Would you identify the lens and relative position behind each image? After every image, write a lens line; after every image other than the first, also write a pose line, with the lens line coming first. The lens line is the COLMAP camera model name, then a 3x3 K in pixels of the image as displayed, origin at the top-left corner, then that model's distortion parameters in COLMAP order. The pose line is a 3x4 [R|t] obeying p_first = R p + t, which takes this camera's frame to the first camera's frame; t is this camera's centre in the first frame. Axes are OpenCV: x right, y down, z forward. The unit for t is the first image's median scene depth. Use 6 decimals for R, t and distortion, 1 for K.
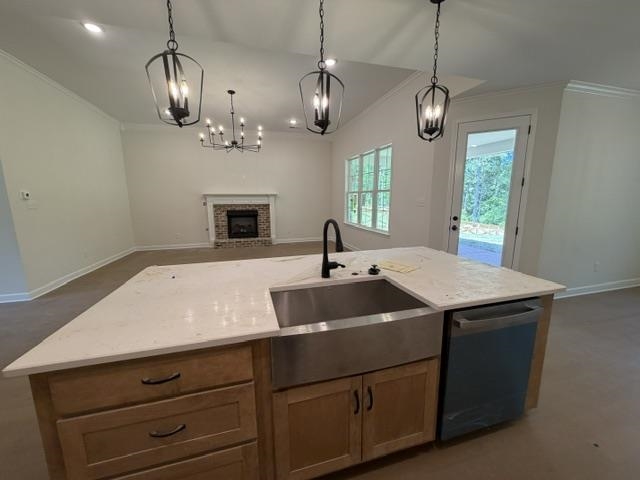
lens RADIAL K [[257.0, 0, 320.0], [0, 257.0, 240.0], [0, 0, 1]] dist [0.000444, -0.000085]
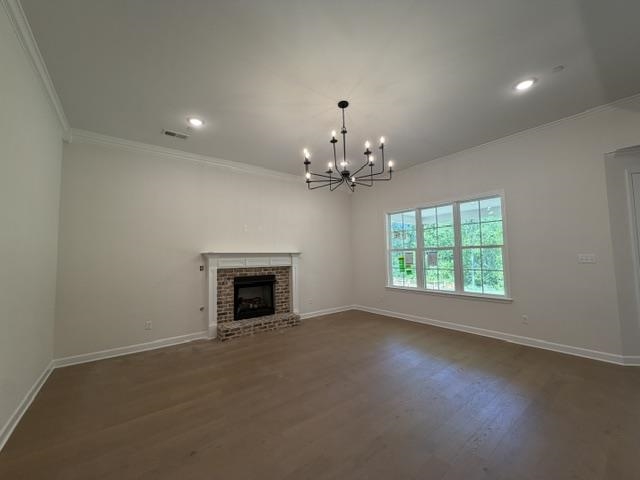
lens RADIAL K [[257.0, 0, 320.0], [0, 257.0, 240.0], [0, 0, 1]] dist [0.000444, -0.000085]
pose [[0.928763, 0.015431, 0.370354, -0.404476], [0.072509, 0.972267, -0.222348, -0.044780], [-0.363514, 0.233362, 0.901887, 0.299917]]
